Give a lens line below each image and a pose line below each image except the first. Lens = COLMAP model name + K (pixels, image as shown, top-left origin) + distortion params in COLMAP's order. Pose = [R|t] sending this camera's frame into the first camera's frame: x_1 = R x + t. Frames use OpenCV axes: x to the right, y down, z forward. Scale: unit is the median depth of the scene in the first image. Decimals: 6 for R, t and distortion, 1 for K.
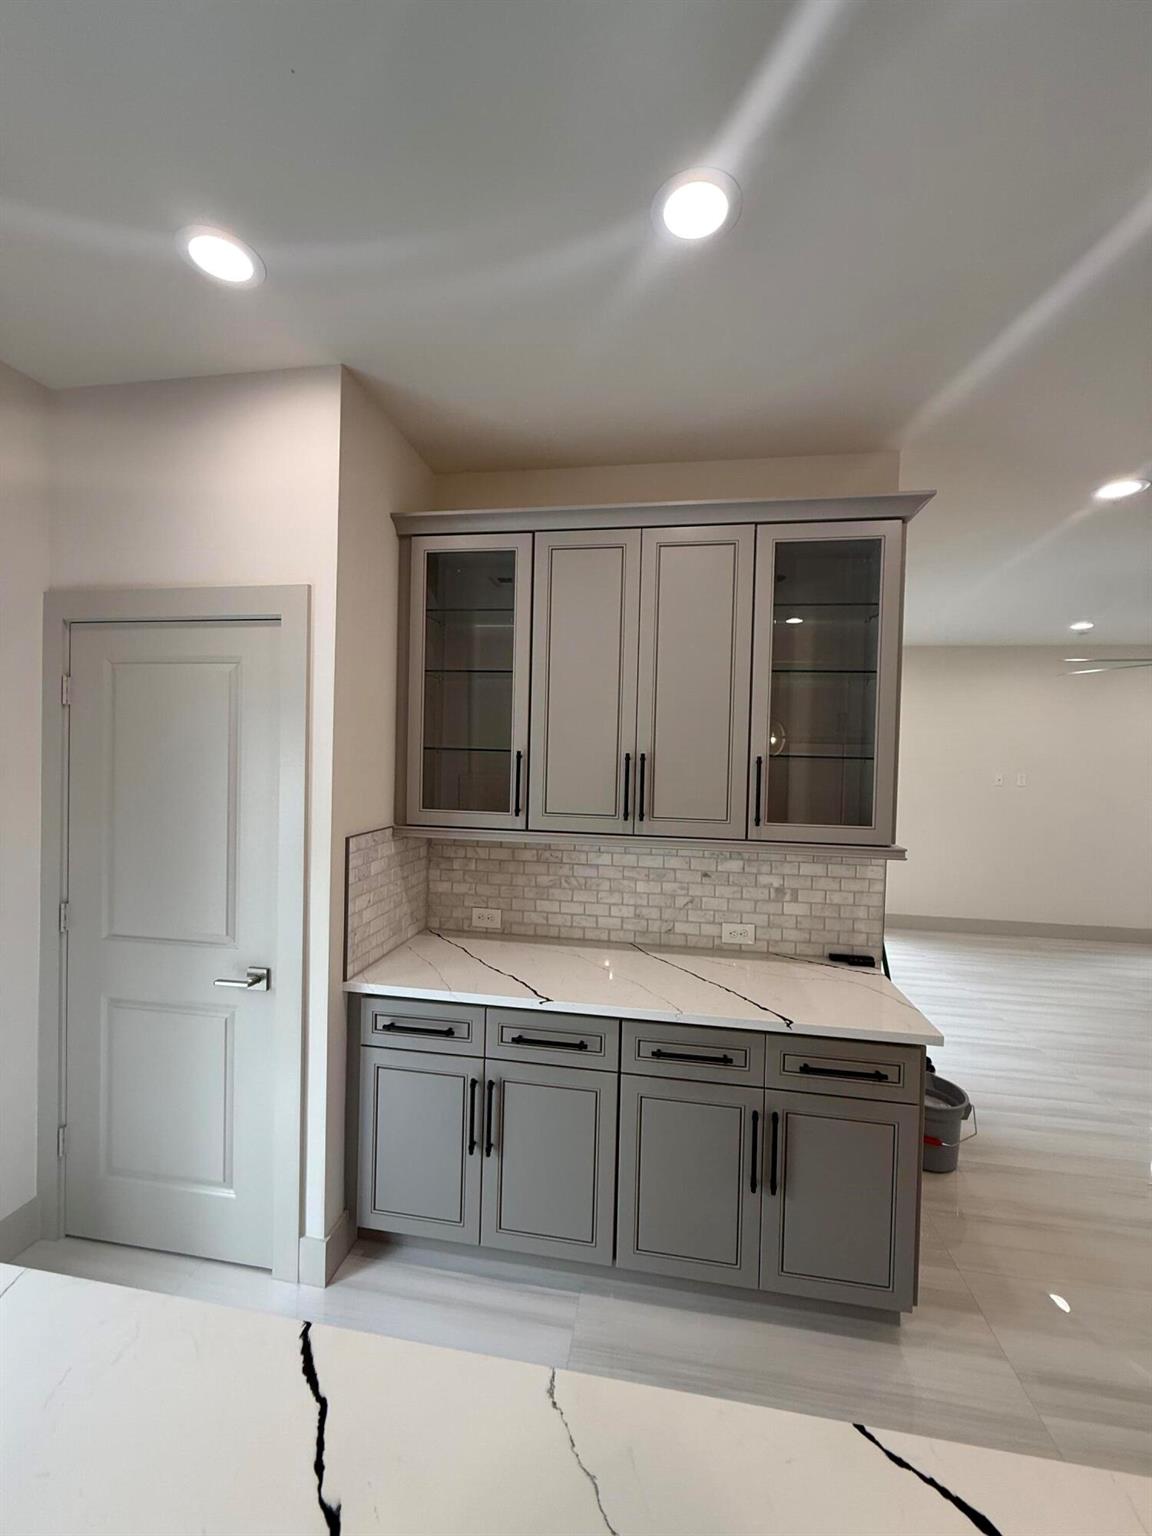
lens RADIAL K [[609.9, 0, 576.9], [0, 609.9, 766.7], [0, 0, 1]] dist [0.000926, 0.000368]
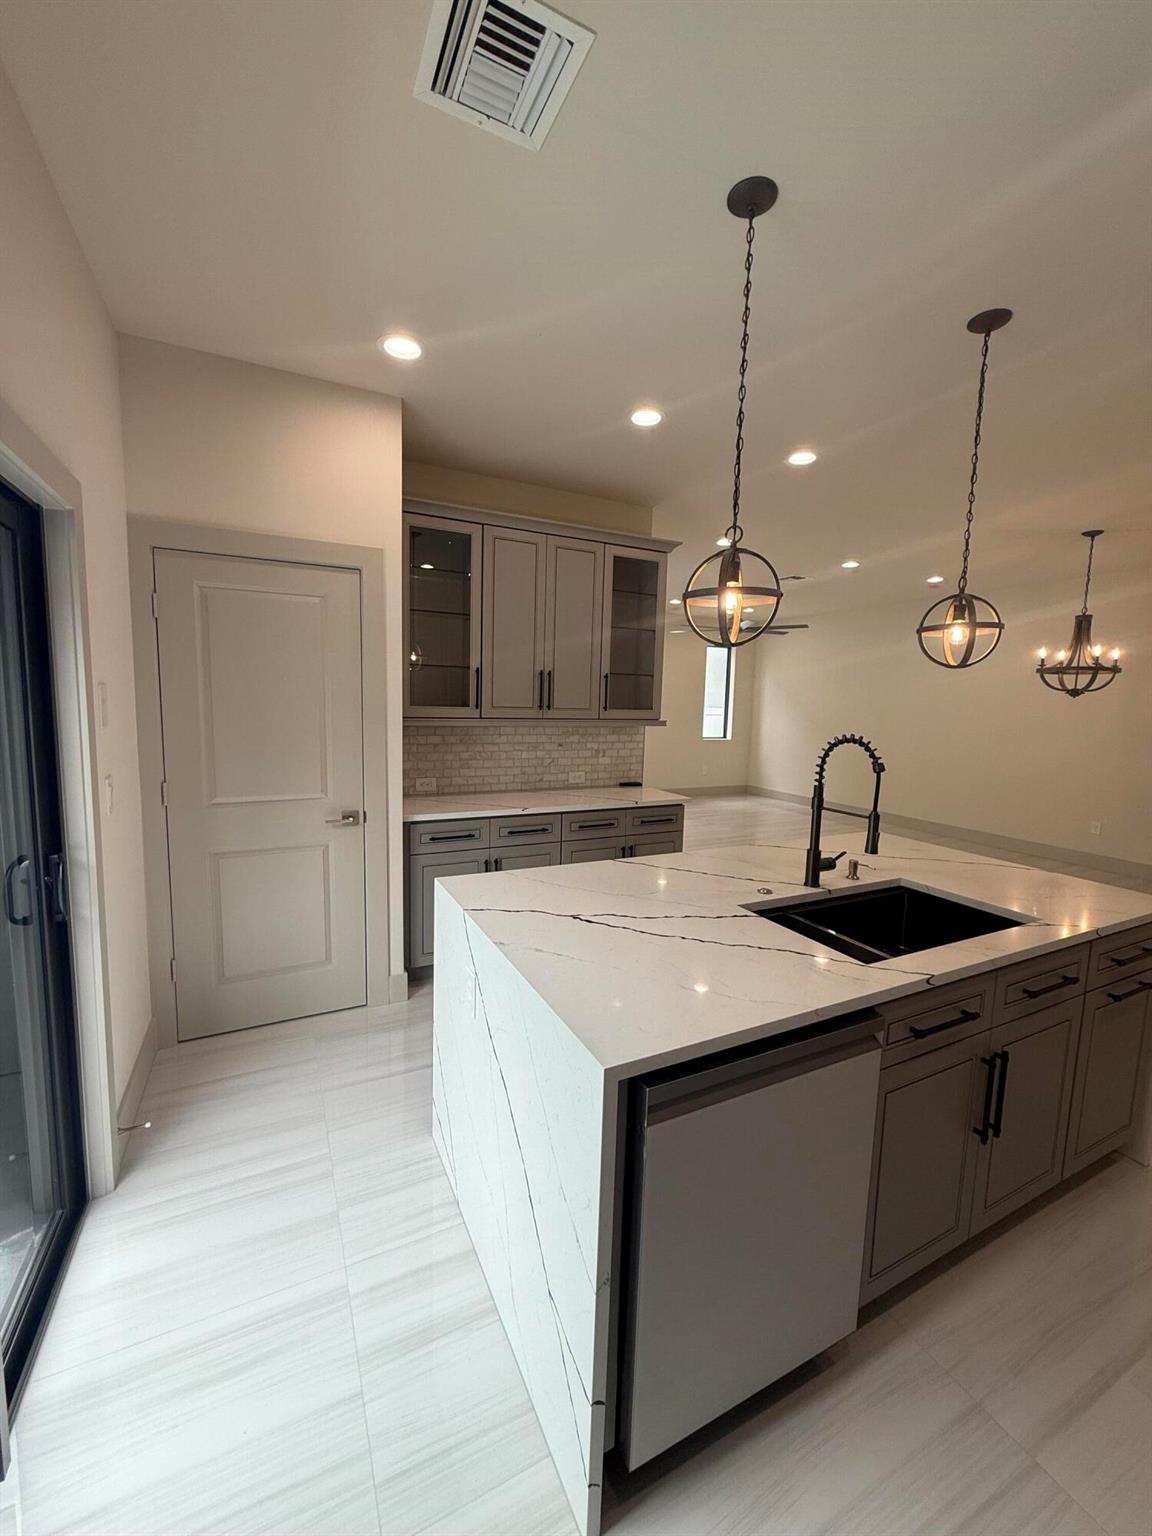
lens RADIAL K [[609.9, 0, 576.9], [0, 609.9, 766.7], [0, 0, 1]] dist [0.000926, 0.000368]
pose [[0.811942, -0.069267, 0.579614, -0.804673], [0.004372, 0.993629, 0.112619, 0.051564], [-0.583722, -0.088906, 0.807072, -0.434578]]
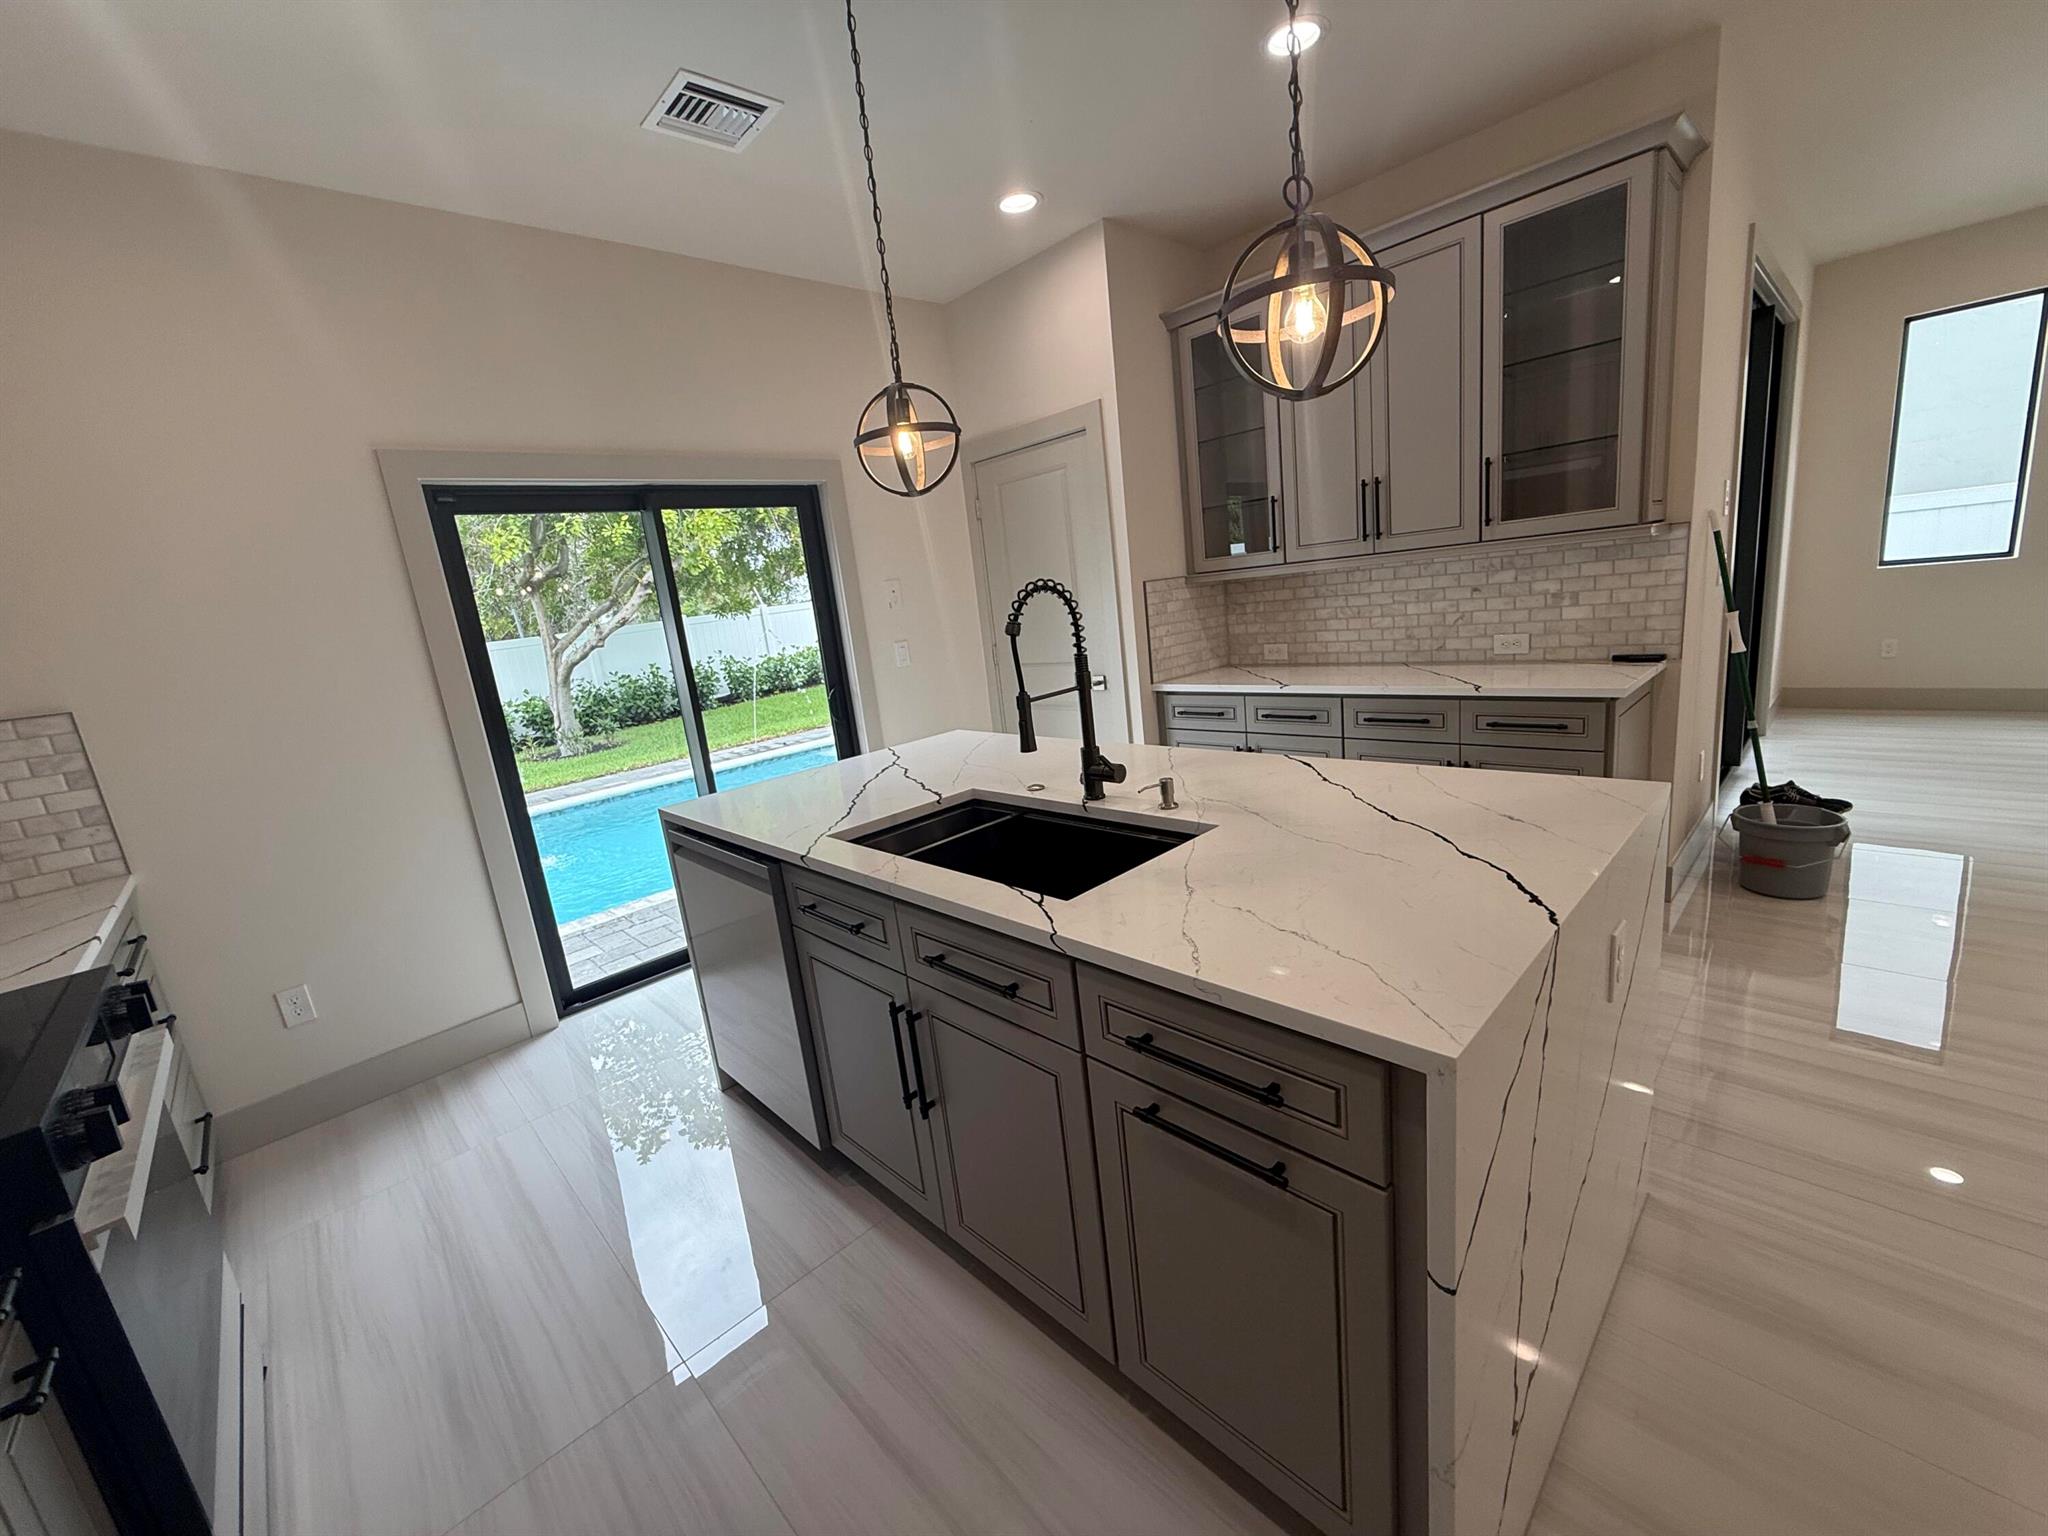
lens RADIAL K [[813.2, 0, 1024.0], [0, 813.2, 768.0], [0, 0, 1]] dist [0.000926, 0.000368]
pose [[0.793031, 0.017429, -0.608932, 0.487885], [0.121364, 0.975032, 0.185964, 0.135542], [0.596969, -0.221378, 0.771116, -0.621385]]
